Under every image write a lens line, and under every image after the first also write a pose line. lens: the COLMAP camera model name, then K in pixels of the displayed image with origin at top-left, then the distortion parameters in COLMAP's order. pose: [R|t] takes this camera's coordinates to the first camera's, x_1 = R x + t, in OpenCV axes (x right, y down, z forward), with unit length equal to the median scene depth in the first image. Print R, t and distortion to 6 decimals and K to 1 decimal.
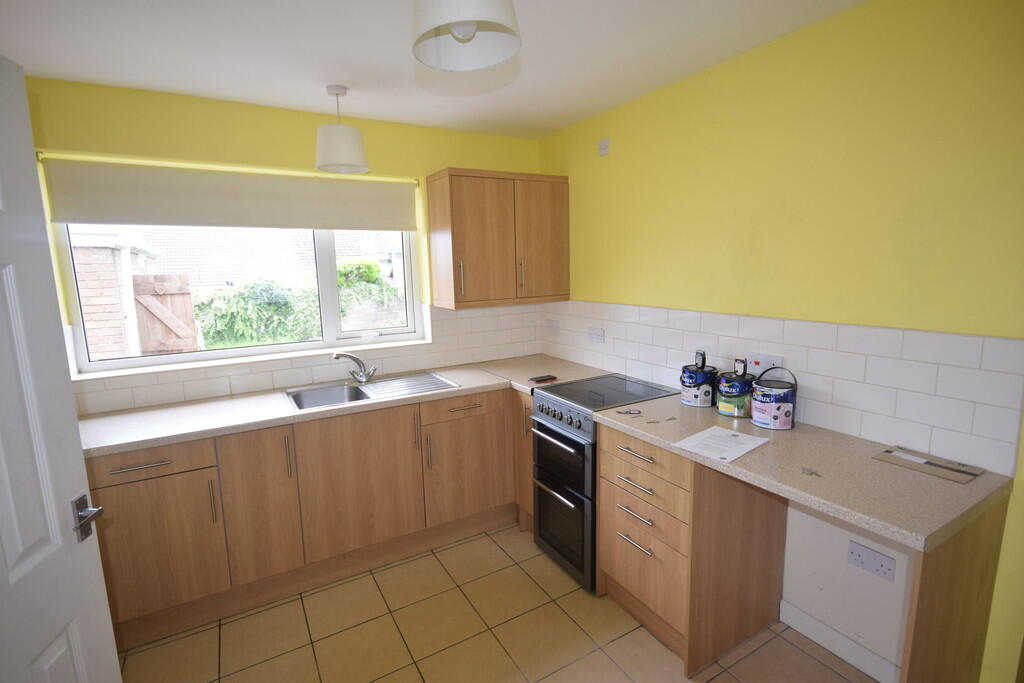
lens RADIAL K [[491.0, 0, 517.0], [0, 491.0, 342.9], [0, 0, 1]] dist [0.005531, 0.001363]
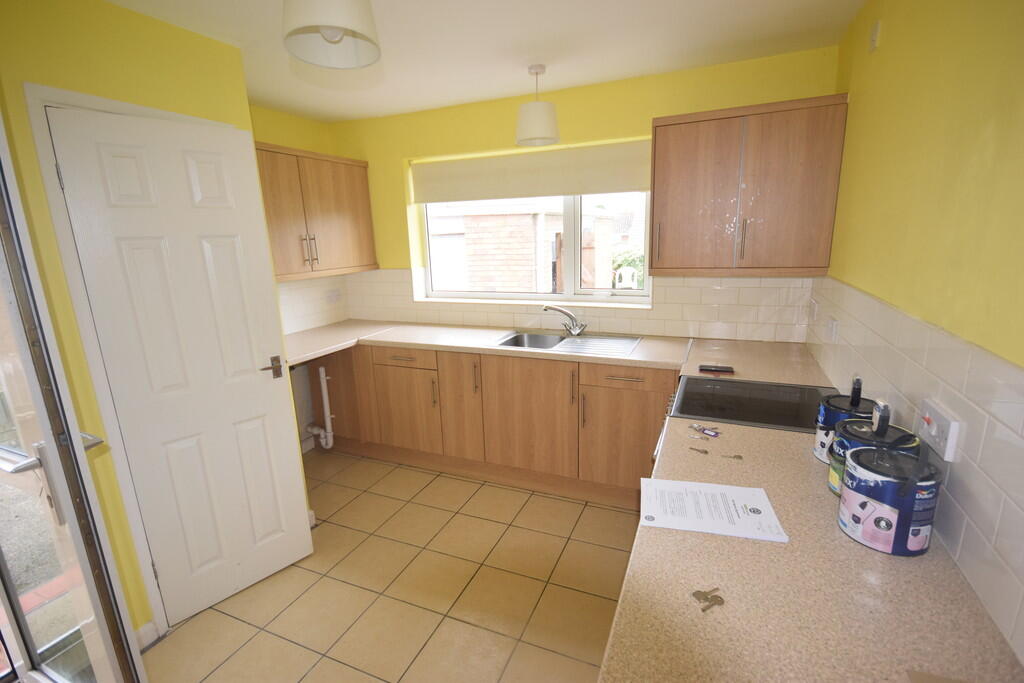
lens RADIAL K [[467.3, 0, 516.1], [0, 467.3, 342.4], [0, 0, 1]] dist [0.004912, -0.000485]
pose [[0.597257, 0.188277, -0.779639, 0.526033], [-0.111056, 0.982107, 0.152095, -0.060503], [0.794324, -0.004256, 0.607479, 0.304521]]
